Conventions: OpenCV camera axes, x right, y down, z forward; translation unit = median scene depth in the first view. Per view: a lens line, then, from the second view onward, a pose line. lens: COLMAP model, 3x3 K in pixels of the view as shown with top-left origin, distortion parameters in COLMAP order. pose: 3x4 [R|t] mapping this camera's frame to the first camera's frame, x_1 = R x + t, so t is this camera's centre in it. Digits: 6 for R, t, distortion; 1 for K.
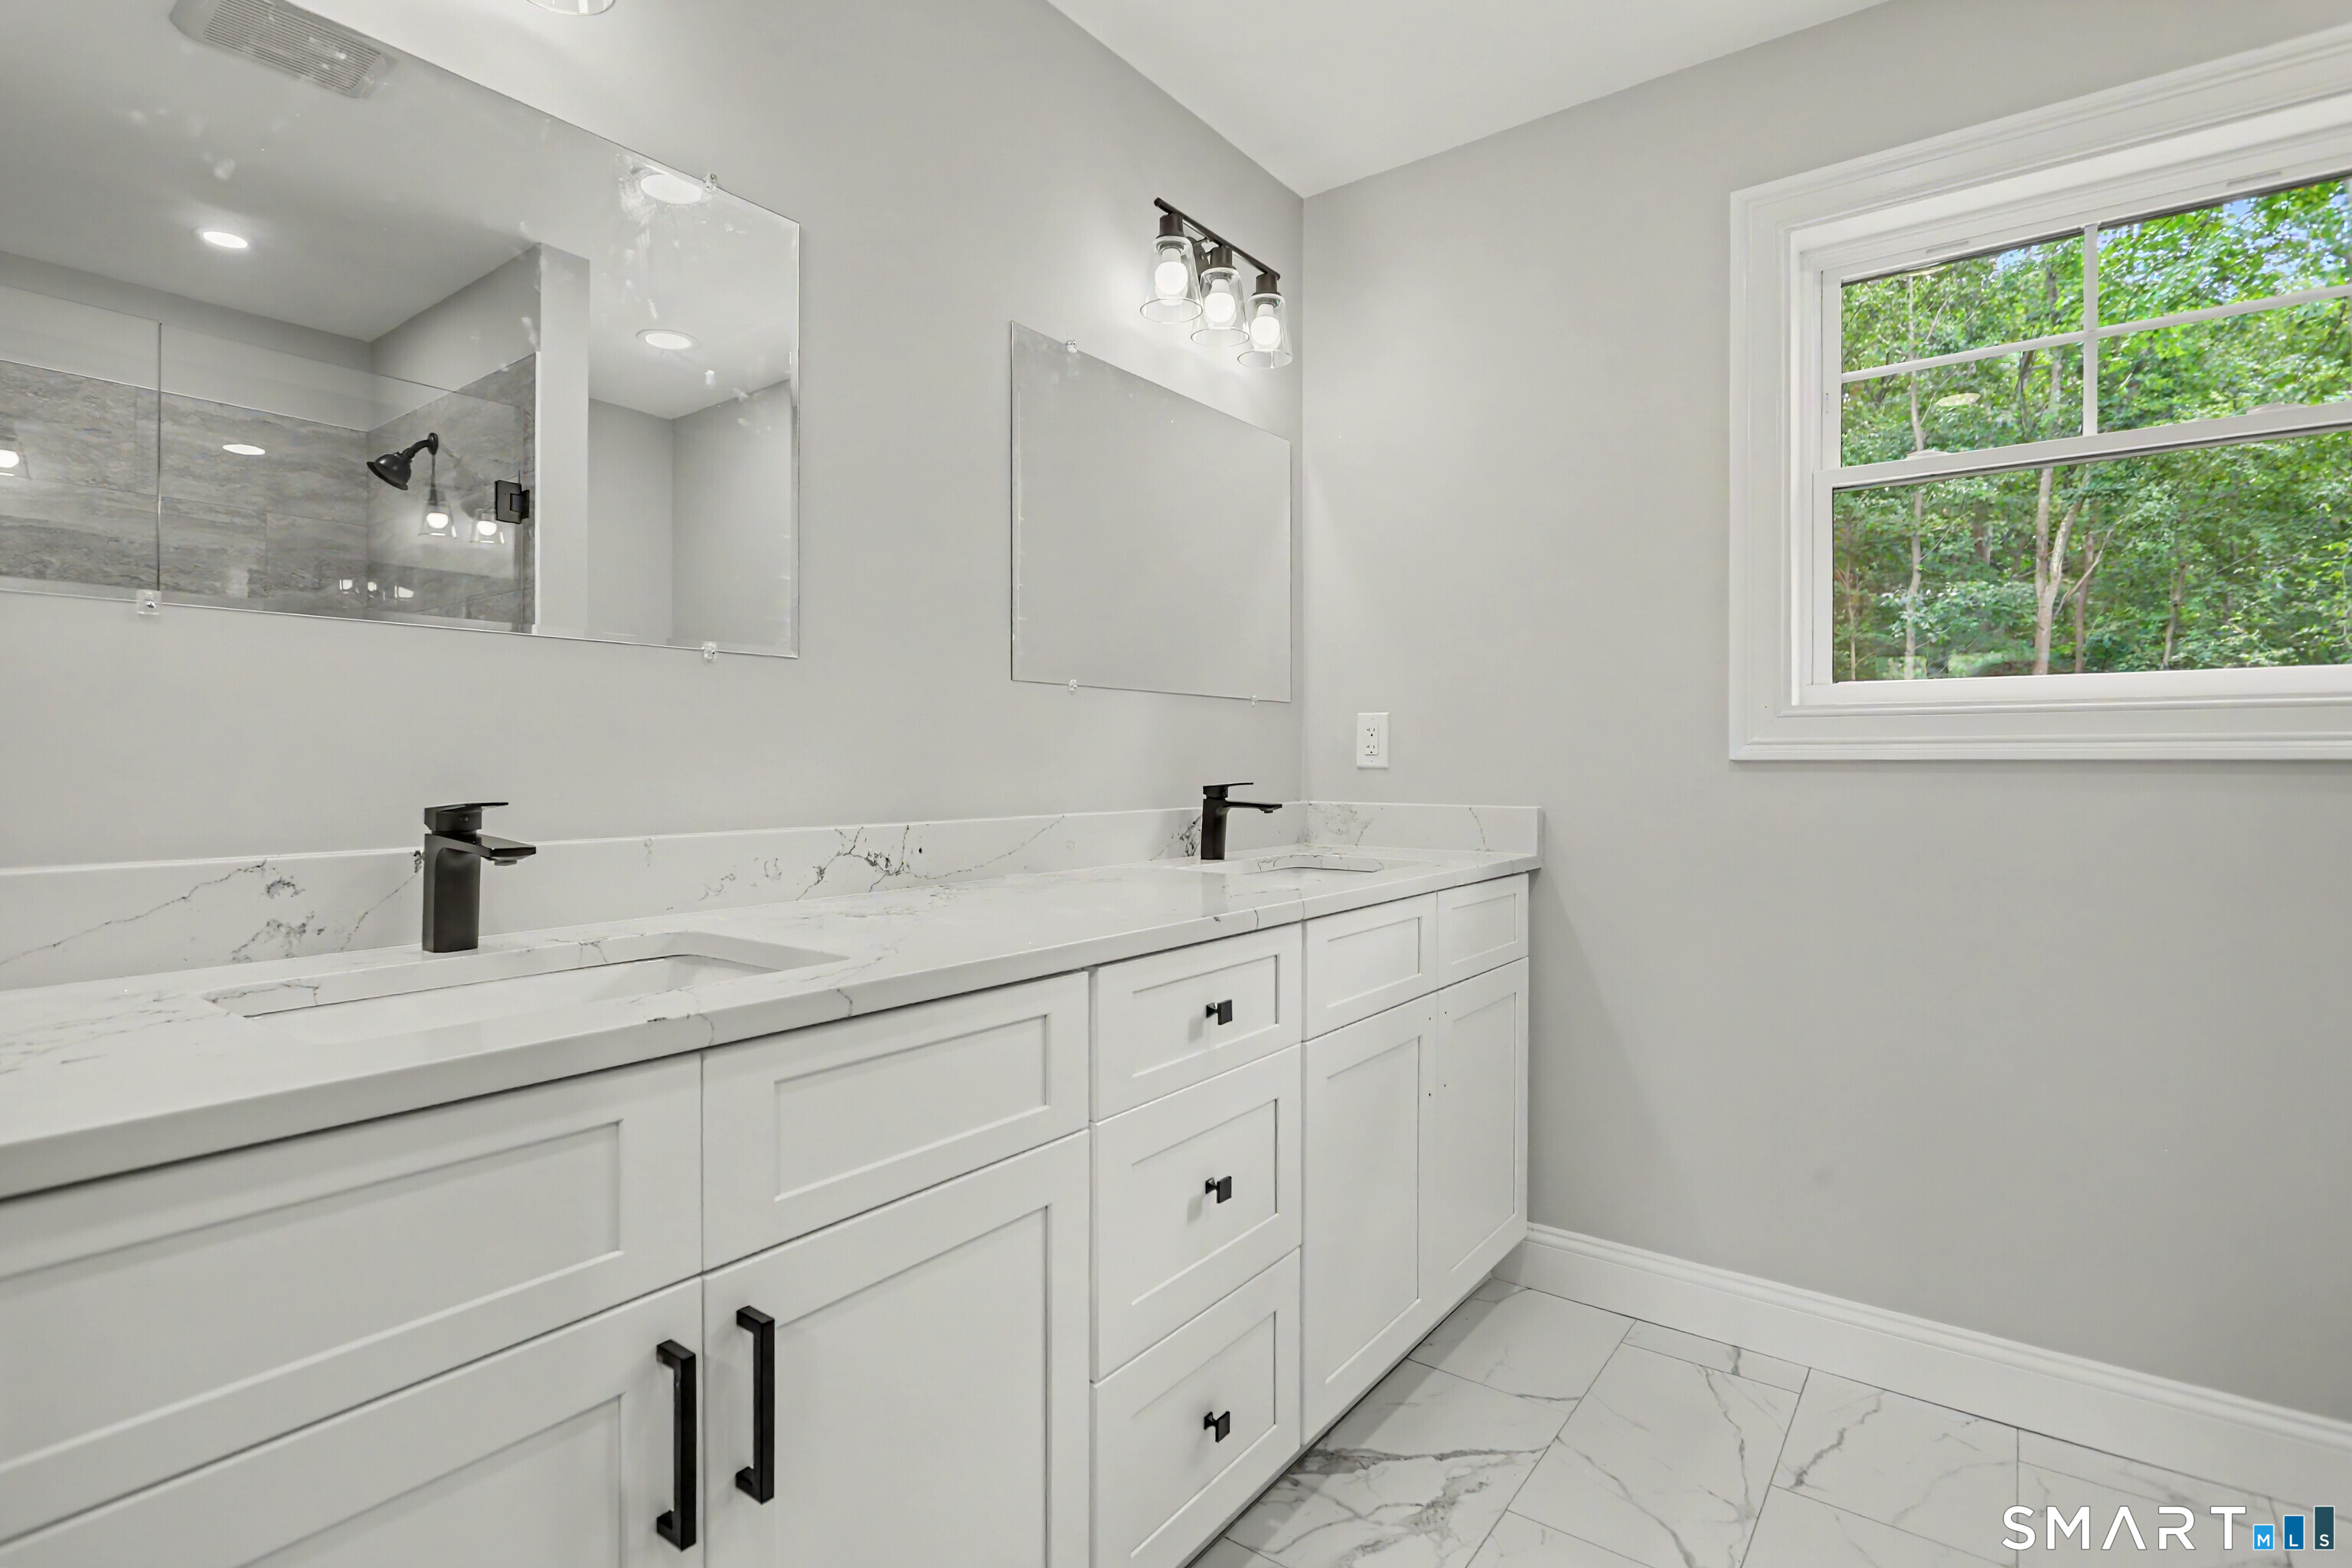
lens RADIAL K [[1141.1, 0, 1175.3], [0, 1141.1, 767.9], [0, 0, 1]] dist [-0.010365, 0.003069]
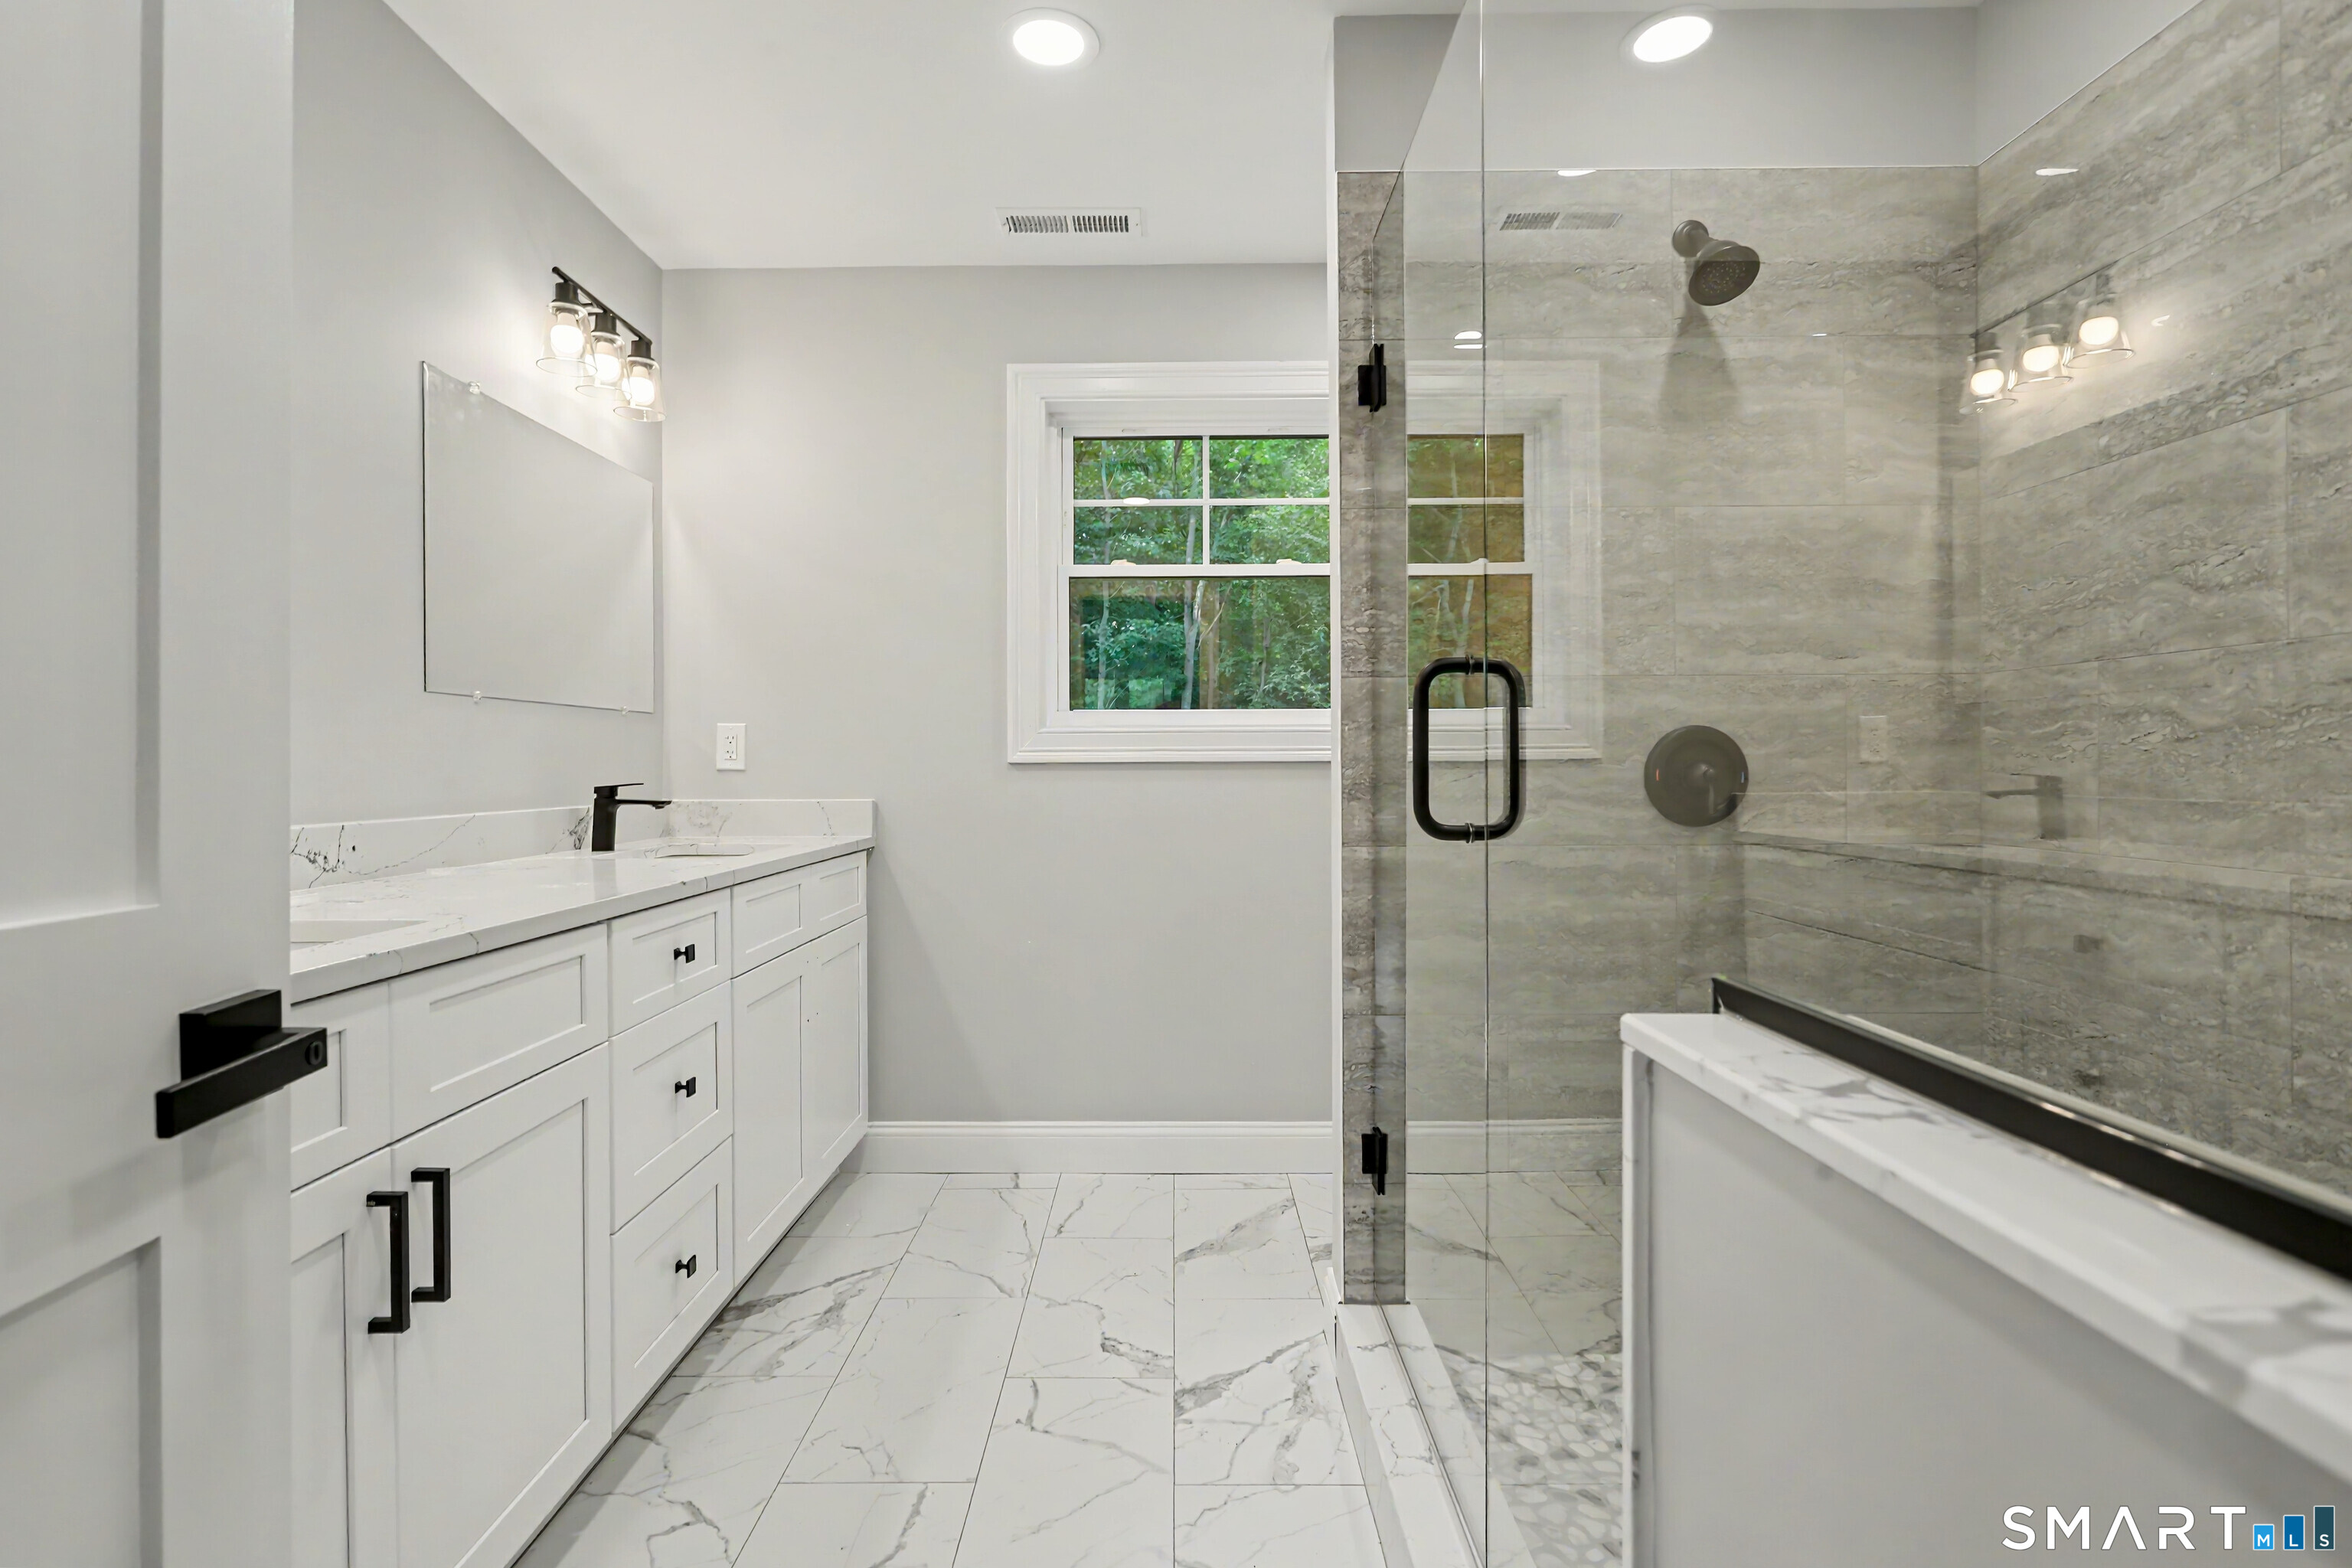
lens RADIAL K [[1141.1, 0, 1174.6], [0, 1141.1, 769.7], [0, 0, 1]] dist [-0.010365, 0.003069]
pose [[0.802900, -0.006032, 0.596083, -0.191717], [0.006300, 0.999979, 0.001634, 0.000639], [-0.596080, 0.002444, 0.802921, -0.263817]]
